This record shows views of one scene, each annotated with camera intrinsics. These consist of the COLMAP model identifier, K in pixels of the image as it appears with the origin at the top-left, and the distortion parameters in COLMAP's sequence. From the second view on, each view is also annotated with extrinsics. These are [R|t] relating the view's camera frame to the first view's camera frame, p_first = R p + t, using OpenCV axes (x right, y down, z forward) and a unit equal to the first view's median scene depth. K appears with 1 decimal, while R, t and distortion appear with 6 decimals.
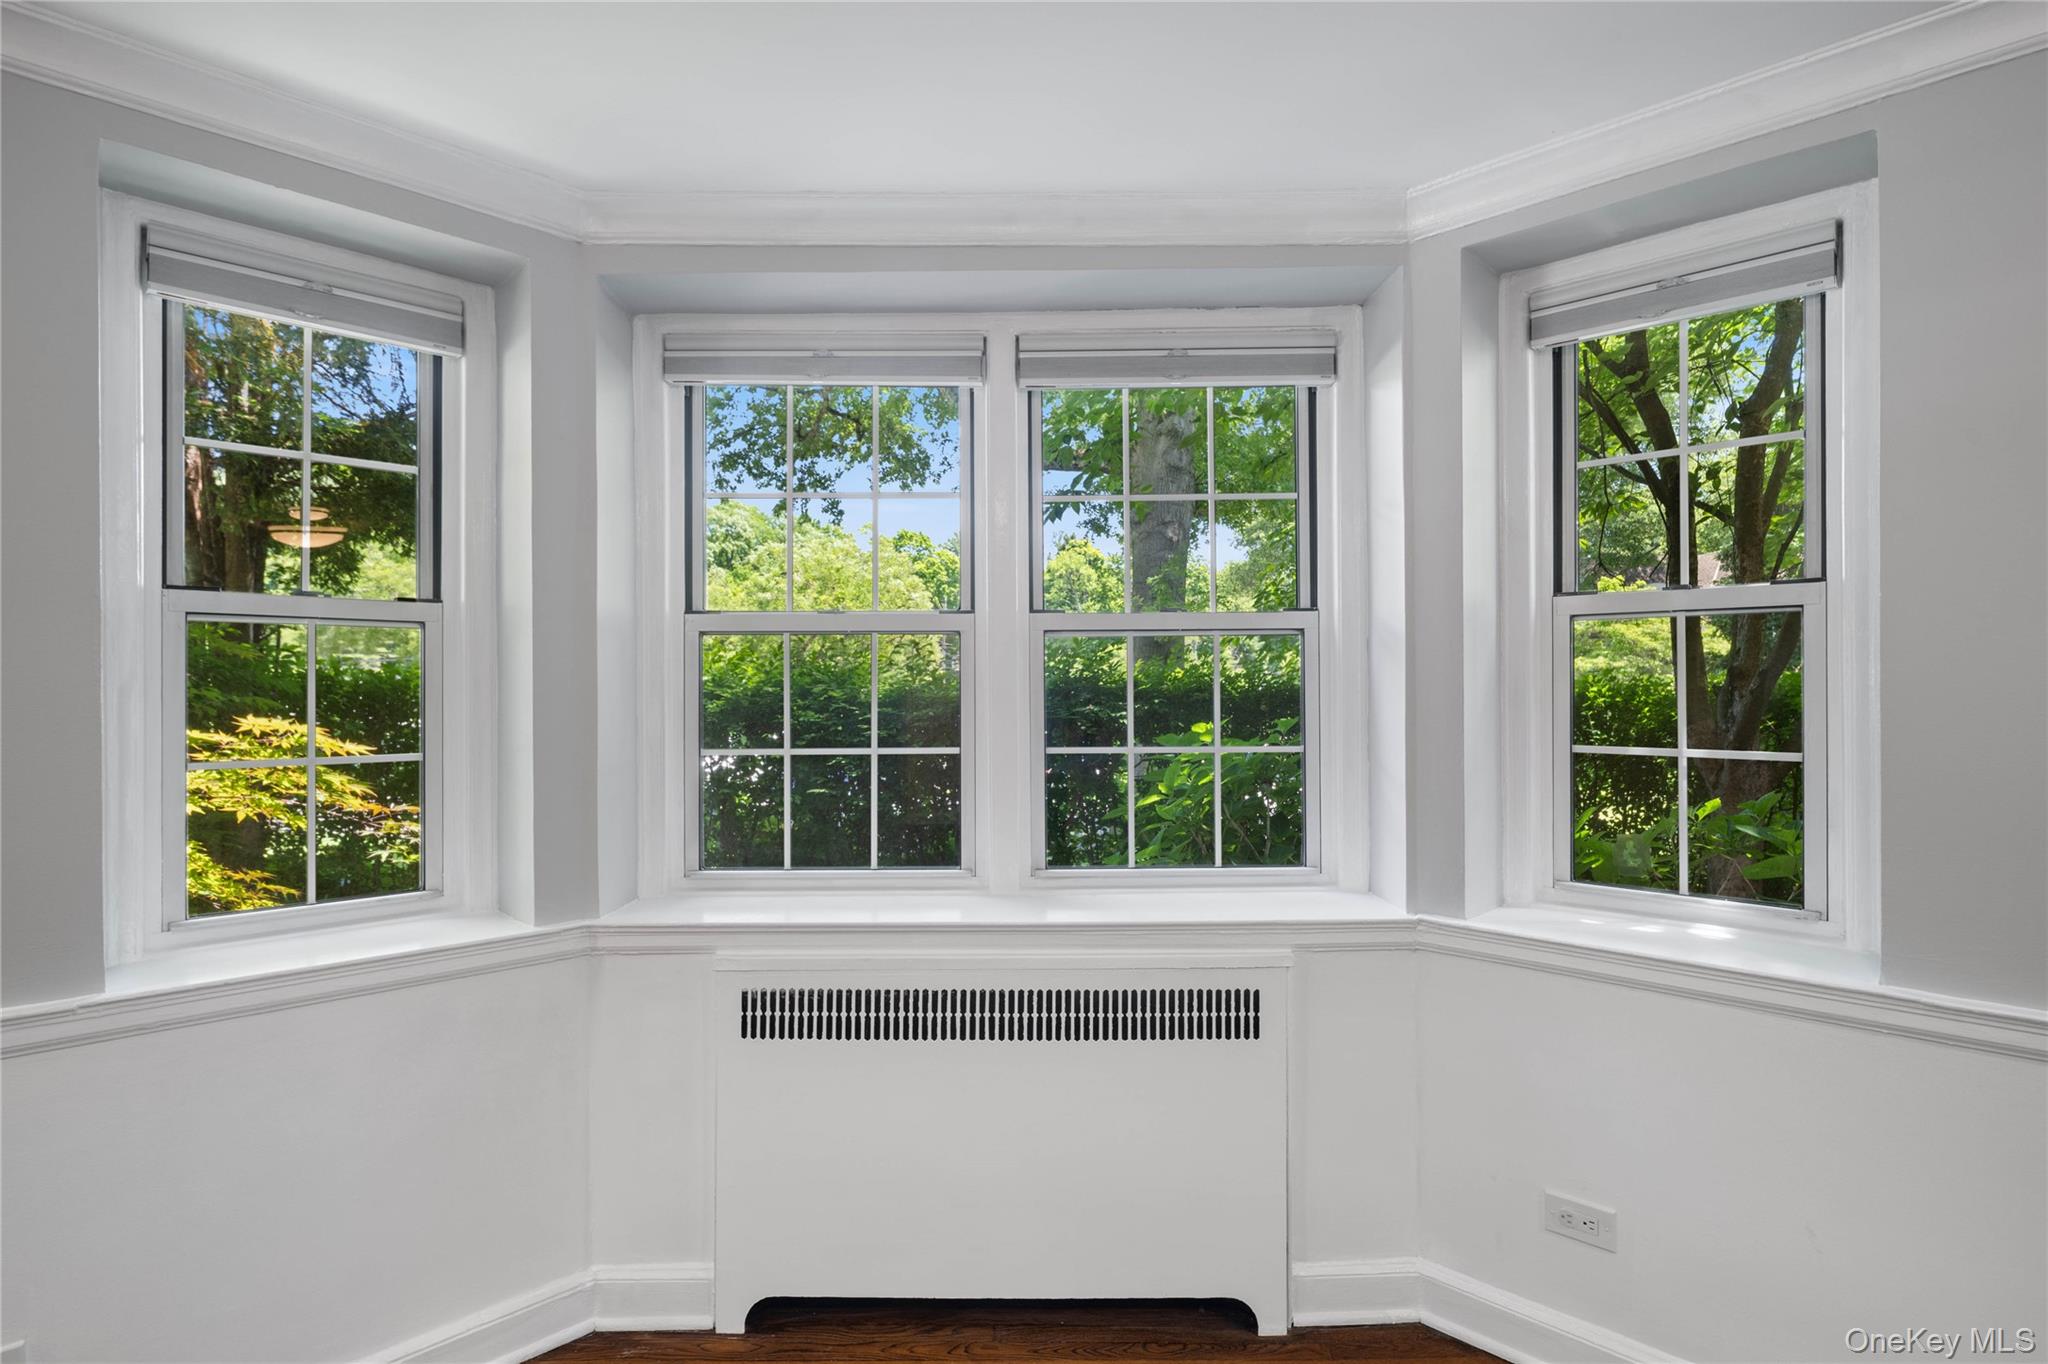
lens RADIAL K [[1065.4, 0, 1015.4], [0, 1065.4, 686.8], [0, 0, 1]] dist [0.000374, 0.000017]
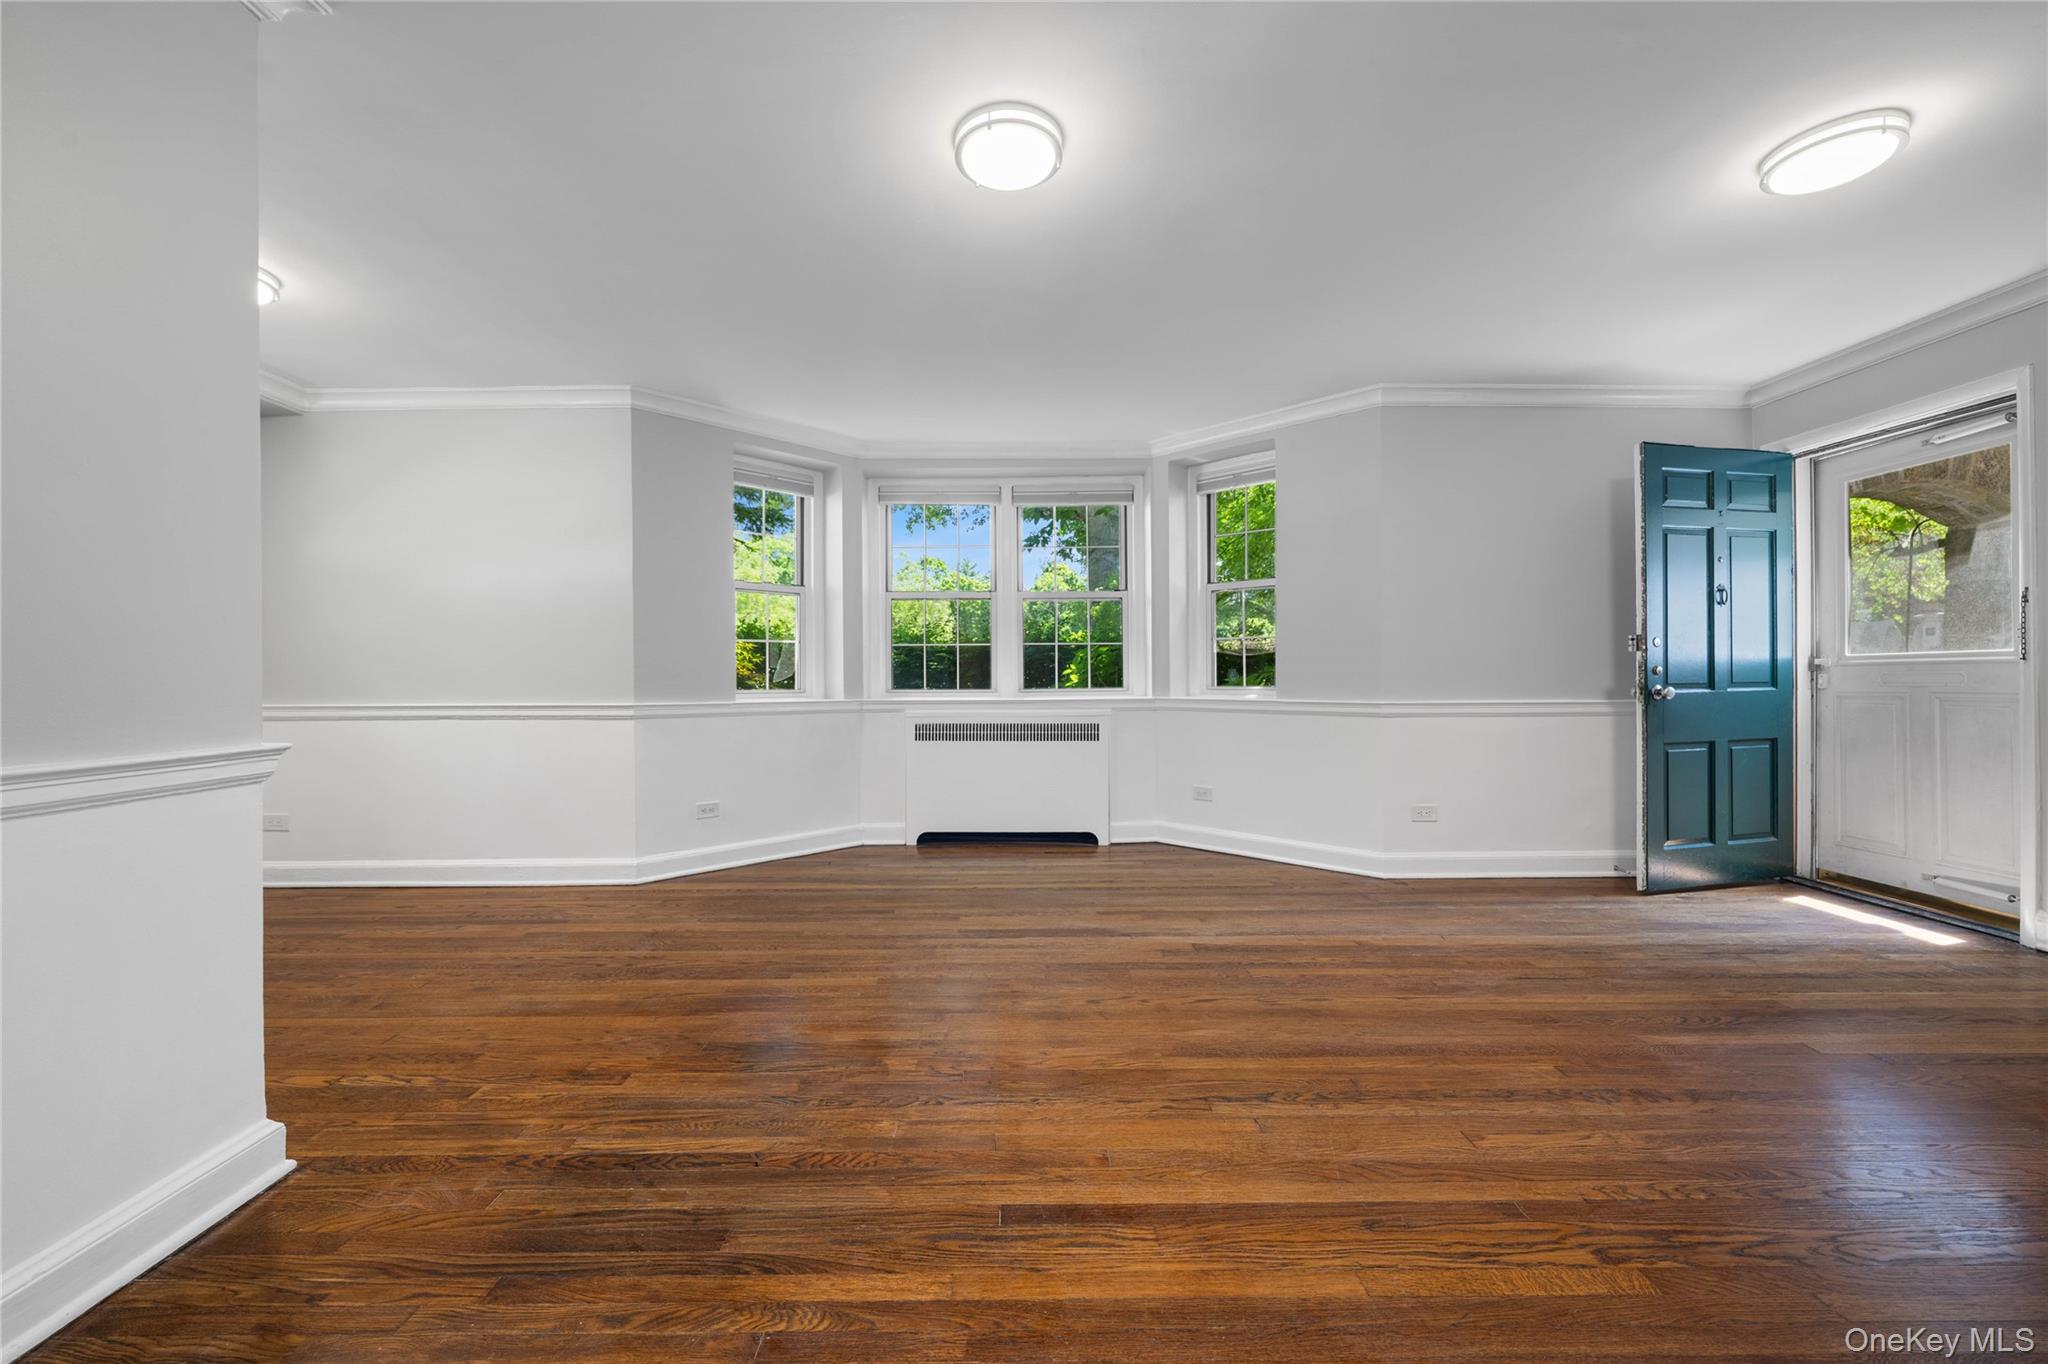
lens RADIAL K [[809.1, 0, 1015.7], [0, 809.1, 678.2], [0, 0, 1]] dist [0.016164, 0.000076]
pose [[0.999956, -0.001584, 0.009255, -0.010557], [0.001552, 0.999993, 0.003527, 0.150310], [-0.009261, -0.003513, 0.999951, -1.099370]]
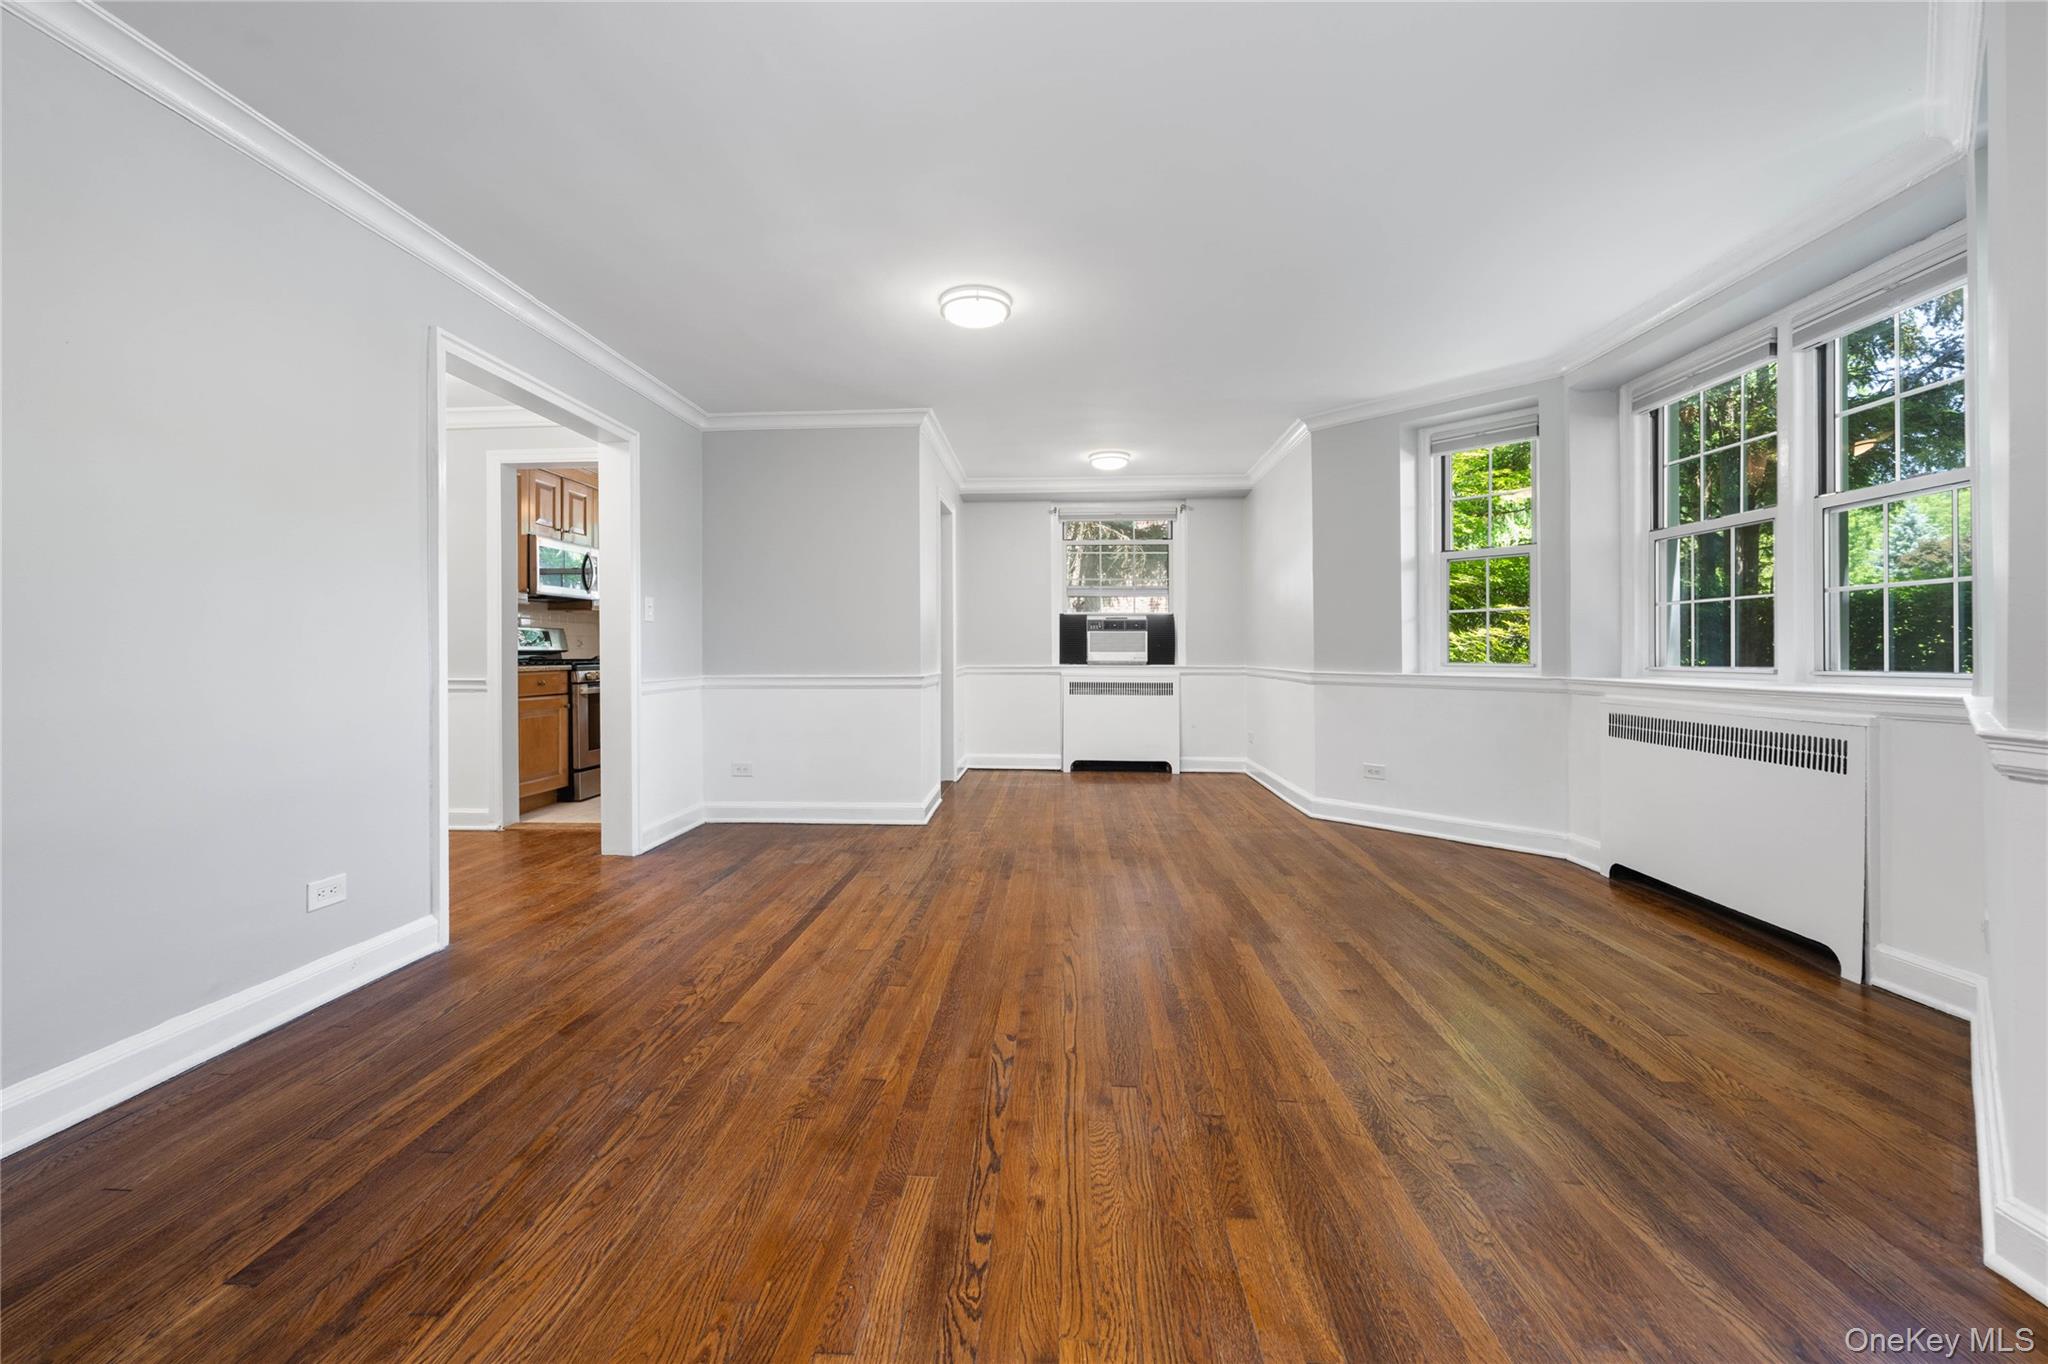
lens RADIAL K [[816.1, 0, 1007.0], [0, 816.1, 665.3], [0, 0, 1]] dist [-0.001966, -0.000030]
pose [[-0.071391, 0.019561, -0.997257, 1.351334], [0.004976, 0.999802, 0.019255, 0.149191], [0.997436, -0.003588, -0.071474, -0.053857]]
